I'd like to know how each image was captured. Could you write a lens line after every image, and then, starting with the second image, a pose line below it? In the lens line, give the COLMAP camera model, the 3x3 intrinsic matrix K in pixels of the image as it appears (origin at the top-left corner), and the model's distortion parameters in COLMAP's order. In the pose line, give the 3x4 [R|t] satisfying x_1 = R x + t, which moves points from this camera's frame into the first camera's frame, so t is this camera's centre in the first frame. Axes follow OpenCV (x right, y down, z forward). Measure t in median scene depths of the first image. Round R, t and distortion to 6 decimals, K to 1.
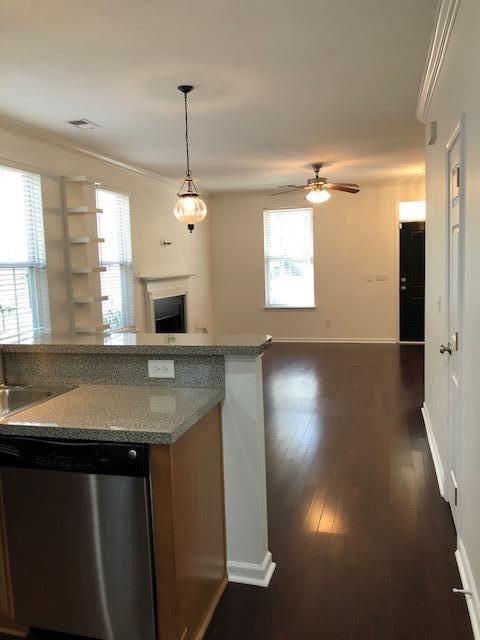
lens RADIAL K [[522.1, 0, 243.1], [0, 522.1, 317.4], [0, 0, 1]] dist [0.019023, -0.015280]
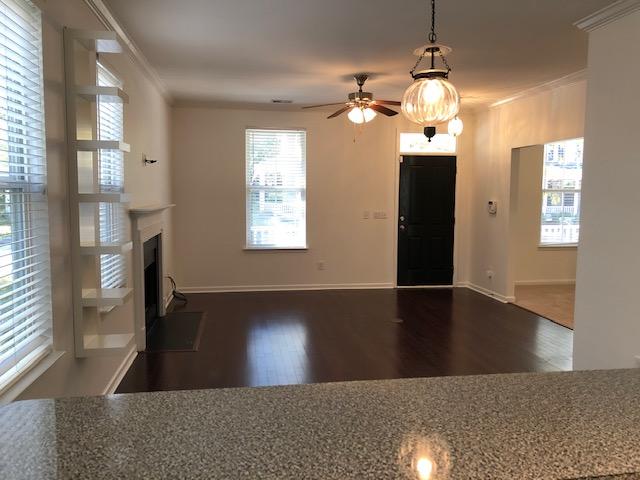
lens RADIAL K [[522.1, 0, 318.3], [0, 522.1, 236.8], [0, 0, 1]] dist [0.019023, -0.015280]
pose [[0.916022, 0.005685, 0.401087, -0.318208], [0.003238, 0.999762, -0.021566, -0.034670], [-0.401114, 0.021054, 0.915786, 0.385663]]
